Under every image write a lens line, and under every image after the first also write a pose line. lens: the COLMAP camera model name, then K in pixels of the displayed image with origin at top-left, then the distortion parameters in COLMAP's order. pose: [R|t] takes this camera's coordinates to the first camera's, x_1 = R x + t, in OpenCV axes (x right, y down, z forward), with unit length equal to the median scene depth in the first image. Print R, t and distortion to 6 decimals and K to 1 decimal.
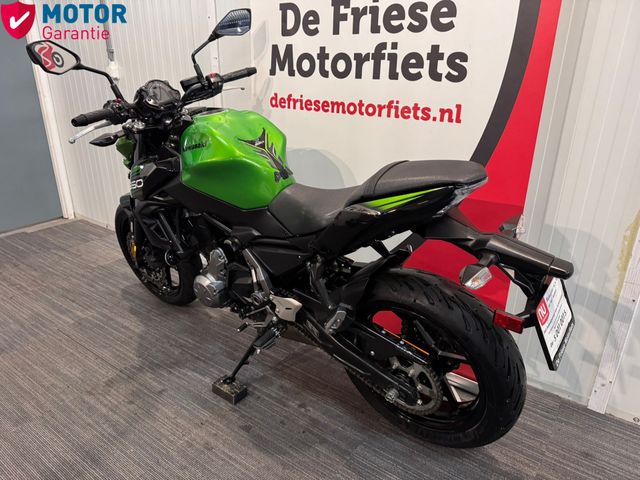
lens RADIAL K [[457.9, 0, 318.4], [0, 457.9, 247.3], [0, 0, 1]] dist [0.046279, -0.059977]
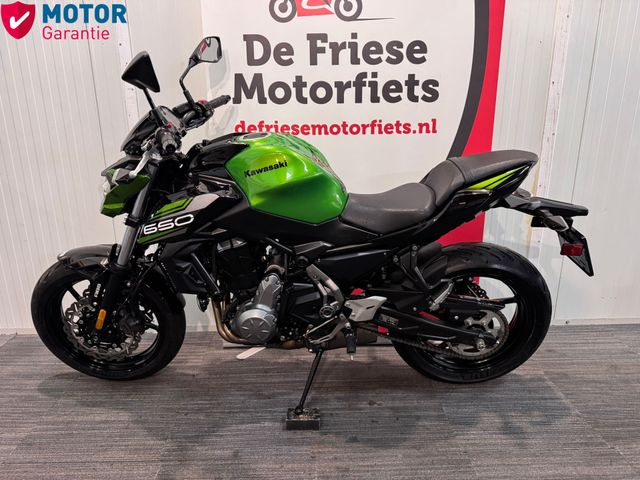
lens RADIAL K [[453.5, 0, 324.6], [0, 453.5, 246.4], [0, 0, 1]] dist [0.080208, -0.096281]
pose [[0.793843, -0.186980, 0.578664, -0.645691], [0.242467, 0.969970, -0.019209, -0.008661], [-0.557695, 0.155556, 0.815340, 0.147487]]
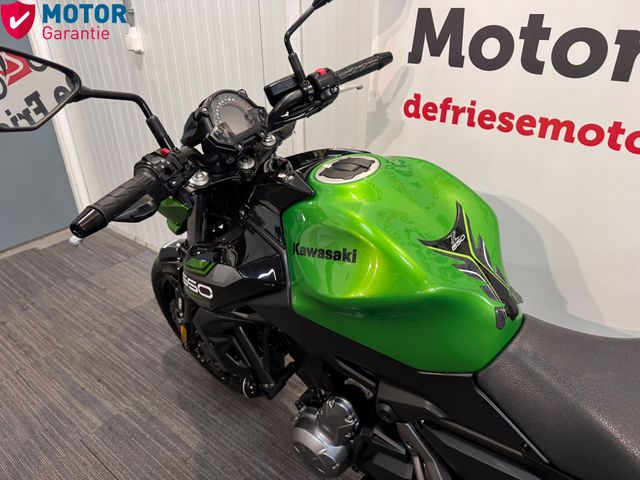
lens RADIAL K [[457.7, 0, 314.2], [0, 457.7, 240.8], [0, 0, 1]] dist [0.041812, -0.062407]
pose [[0.998732, -0.004236, -0.050167, -0.217258], [0.009677, 0.994025, 0.108725, -0.241222], [0.049407, -0.109073, 0.992805, 0.445879]]
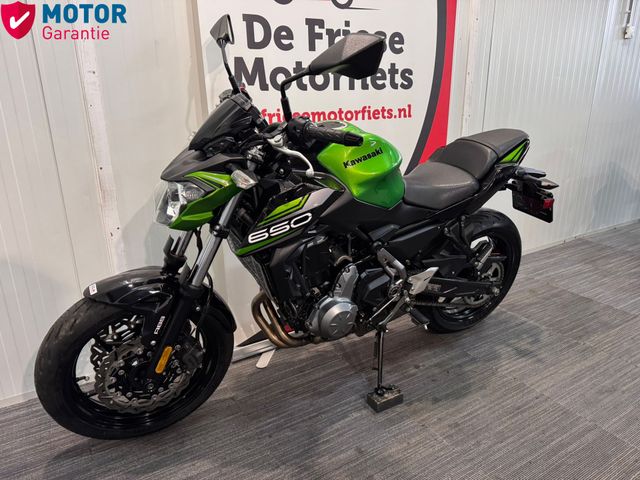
lens RADIAL K [[451.6, 0, 322.0], [0, 451.6, 243.2], [0, 0, 1]] dist [0.069413, -0.097113]
pose [[0.383239, -0.300294, 0.873471, -1.004442], [0.363406, 0.918425, 0.156303, -0.198410], [-0.849155, 0.257523, 0.461105, 0.585188]]
